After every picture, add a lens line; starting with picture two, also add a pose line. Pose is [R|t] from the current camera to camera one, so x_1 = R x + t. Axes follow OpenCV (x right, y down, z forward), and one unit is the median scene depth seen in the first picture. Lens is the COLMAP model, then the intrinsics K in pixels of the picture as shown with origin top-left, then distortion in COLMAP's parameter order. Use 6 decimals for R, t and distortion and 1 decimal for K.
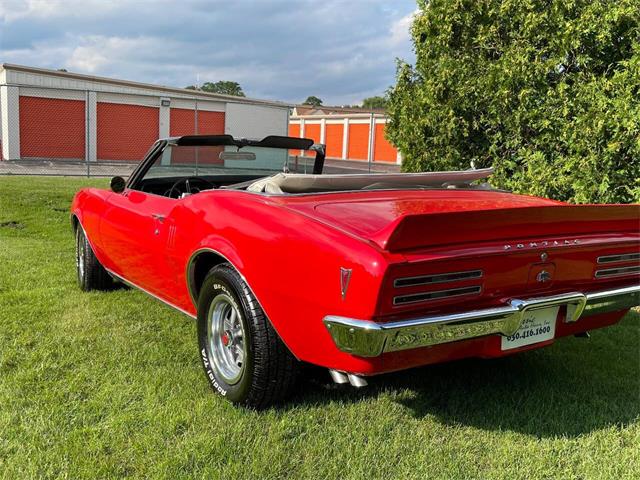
lens RADIAL K [[622.5, 0, 306.2], [0, 622.5, 233.8], [0, 0, 1]] dist [0.012339, 0.008633]
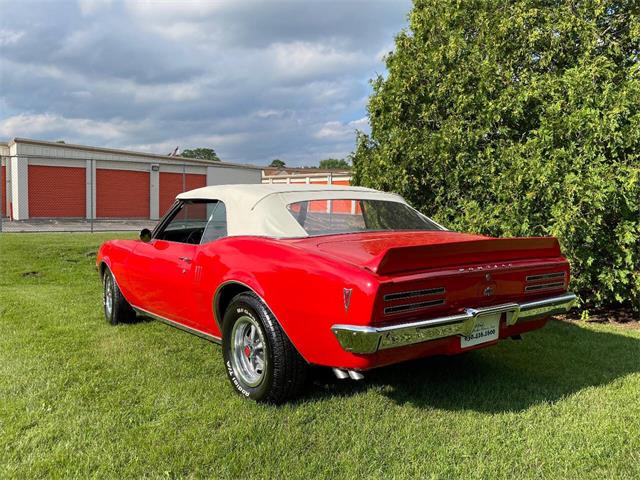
lens RADIAL K [[535.3, 0, 306.2], [0, 535.3, 237.3], [0, 0, 1]] dist [0.012673, -0.002202]
pose [[0.997741, -0.029741, 0.060230, -0.064425], [0.034011, 0.996885, -0.071161, 0.016560], [-0.057926, 0.073049, 0.995645, -0.114182]]
